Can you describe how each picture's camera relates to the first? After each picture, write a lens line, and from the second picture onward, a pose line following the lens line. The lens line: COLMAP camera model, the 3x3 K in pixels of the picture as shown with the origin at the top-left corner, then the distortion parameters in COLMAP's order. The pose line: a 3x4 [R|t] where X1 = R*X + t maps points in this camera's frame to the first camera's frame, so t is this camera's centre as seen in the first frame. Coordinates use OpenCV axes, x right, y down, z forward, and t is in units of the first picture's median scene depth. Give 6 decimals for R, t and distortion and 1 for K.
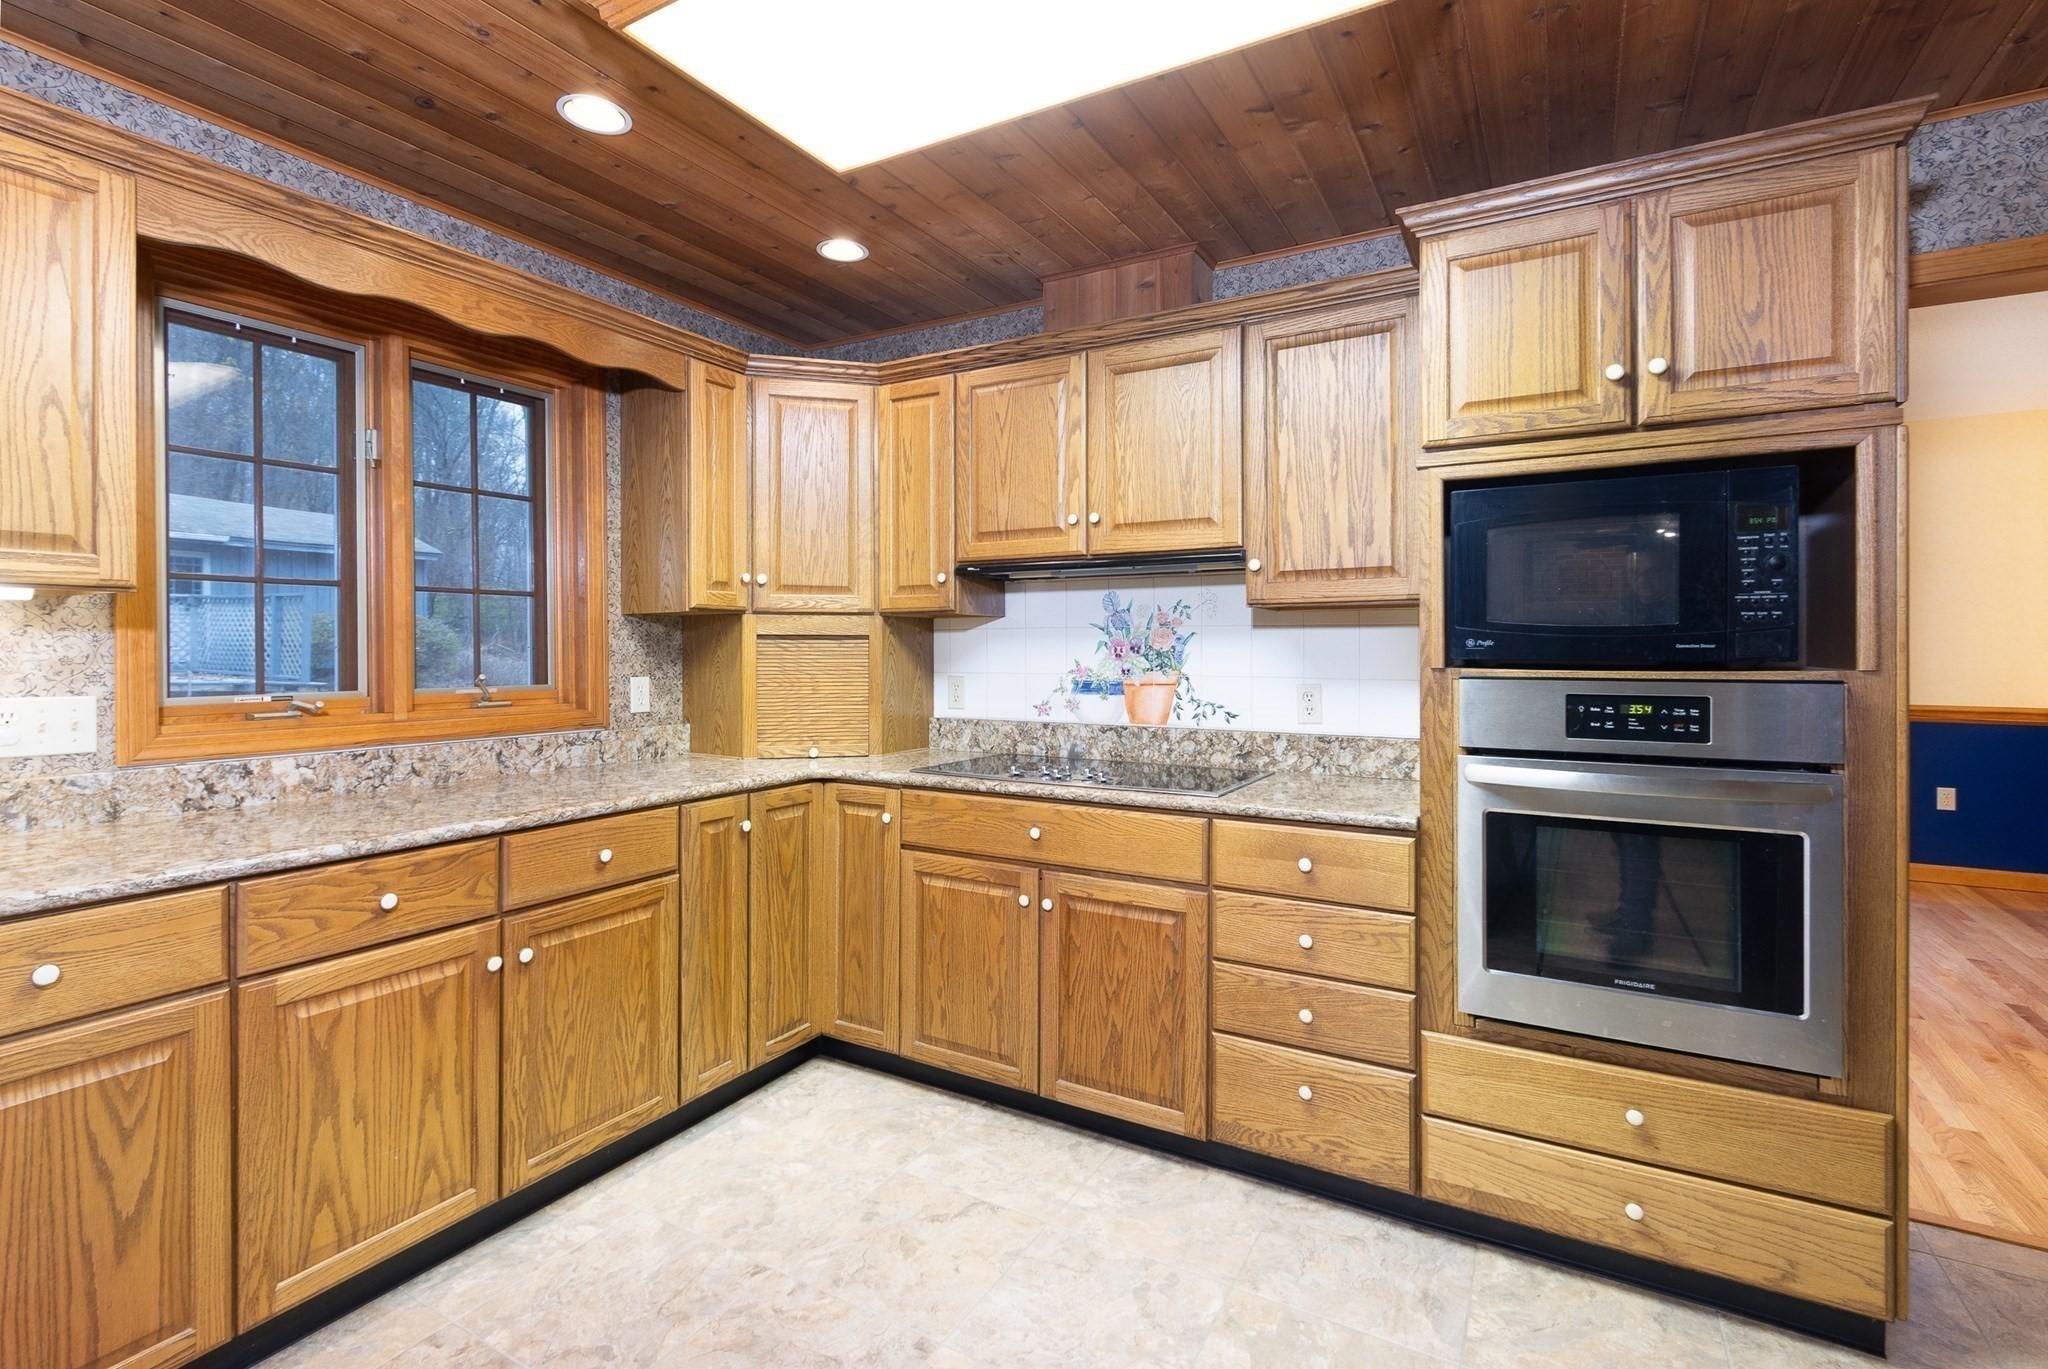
lens RADIAL K [[939.2, 0, 1002.4], [0, 939.2, 653.2], [0, 0, 1]] dist [0.003651, 0.000394]
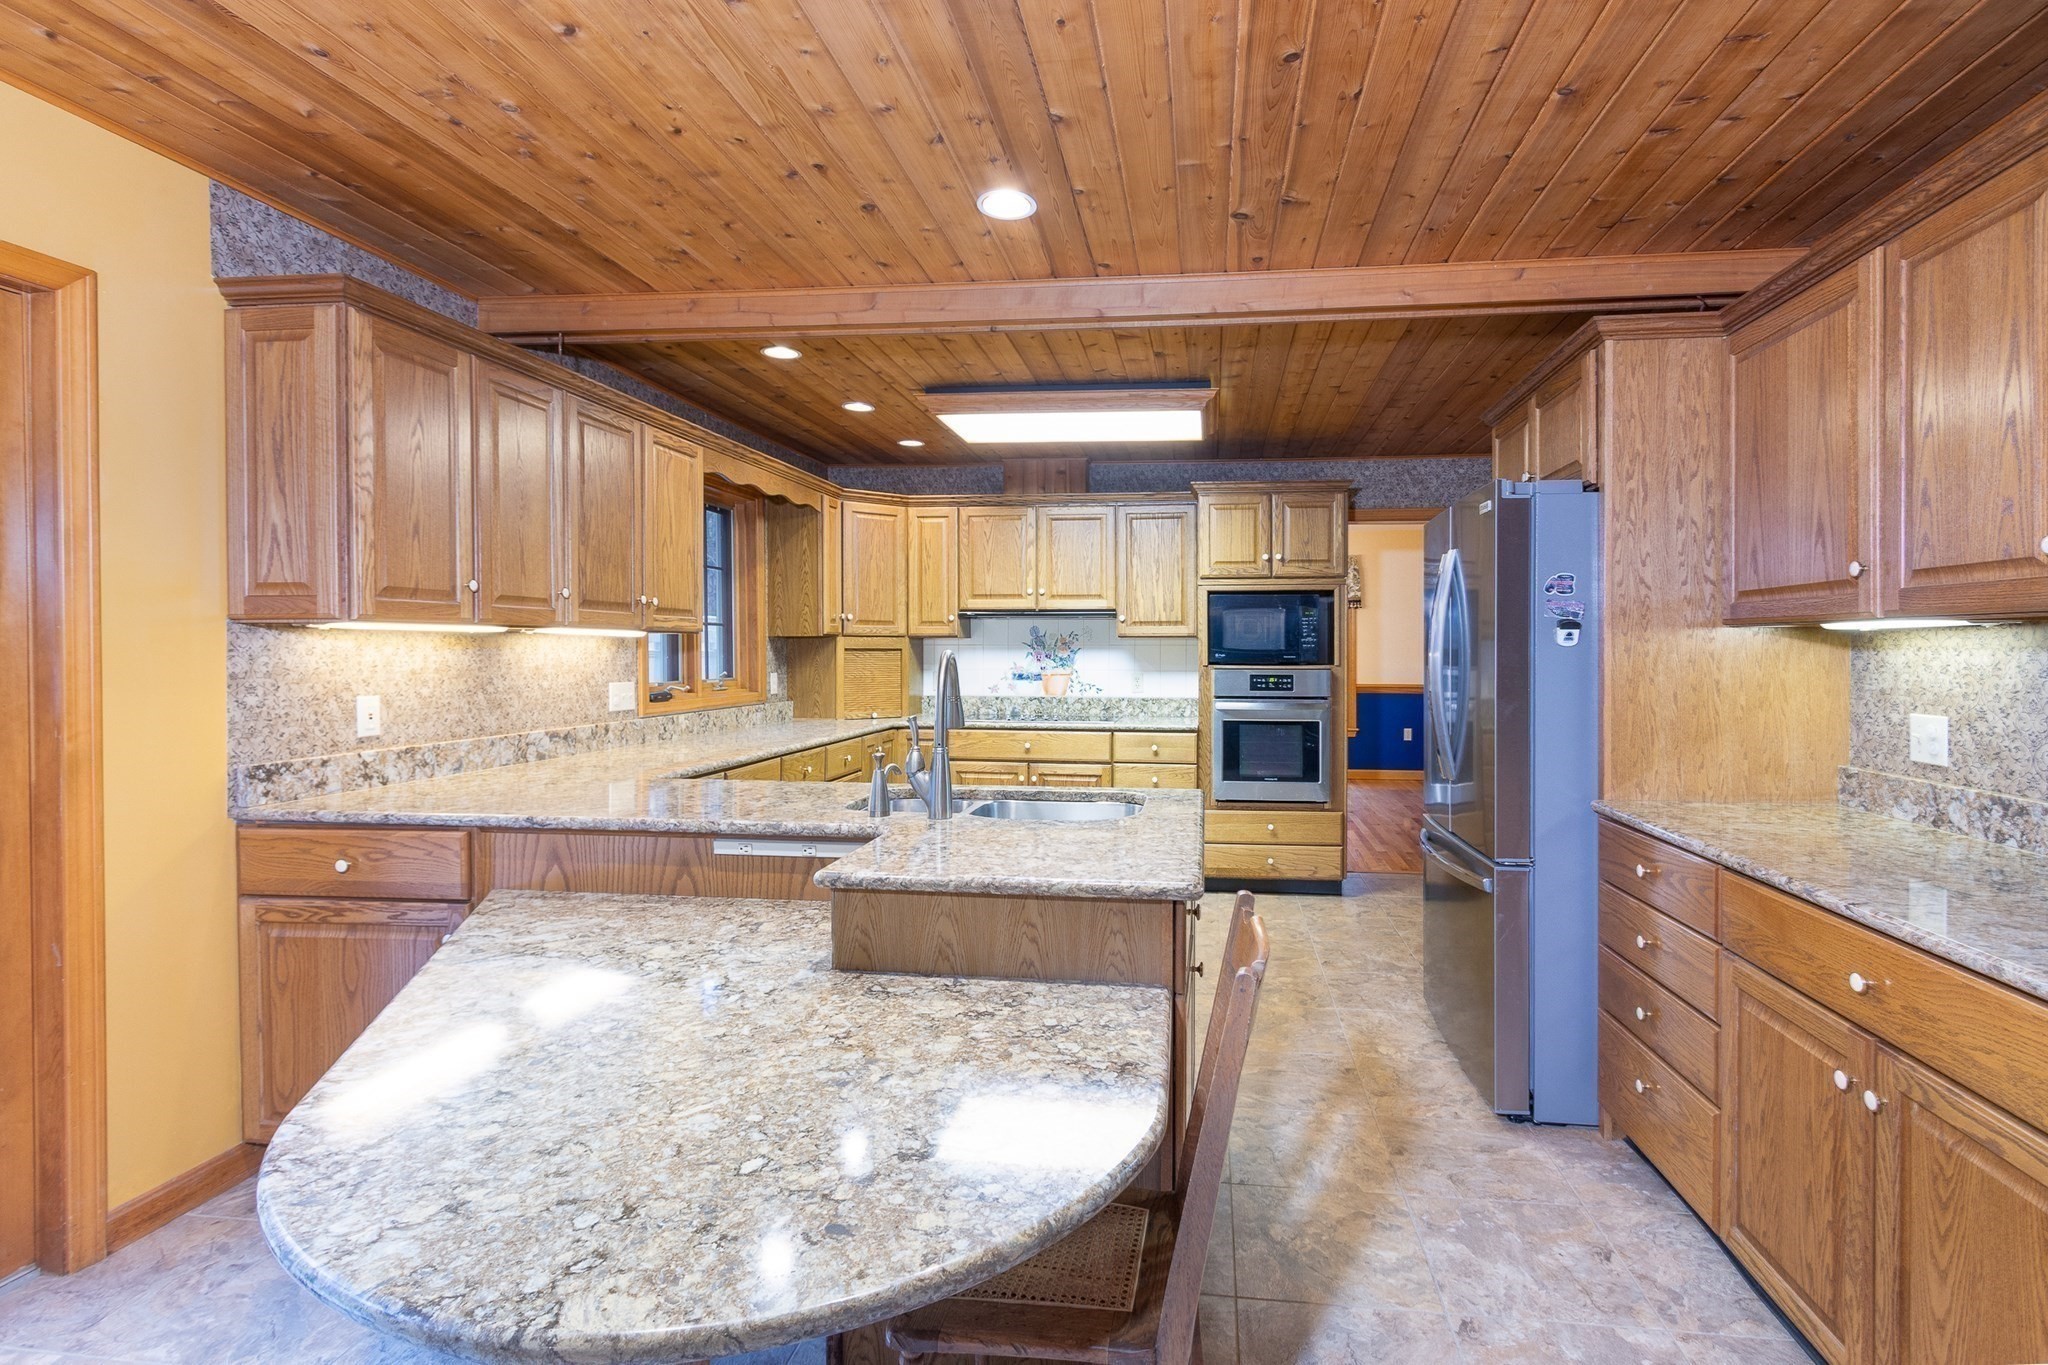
lens RADIAL K [[959.5, 0, 1056.6], [0, 959.5, 658.2], [0, 0, 1]] dist [0.003441, 0.000490]
pose [[0.929144, -0.001652, 0.369715, -0.767324], [-0.000564, 0.999983, 0.005885, -0.016645], [-0.369718, -0.005677, 0.929127, -1.111031]]
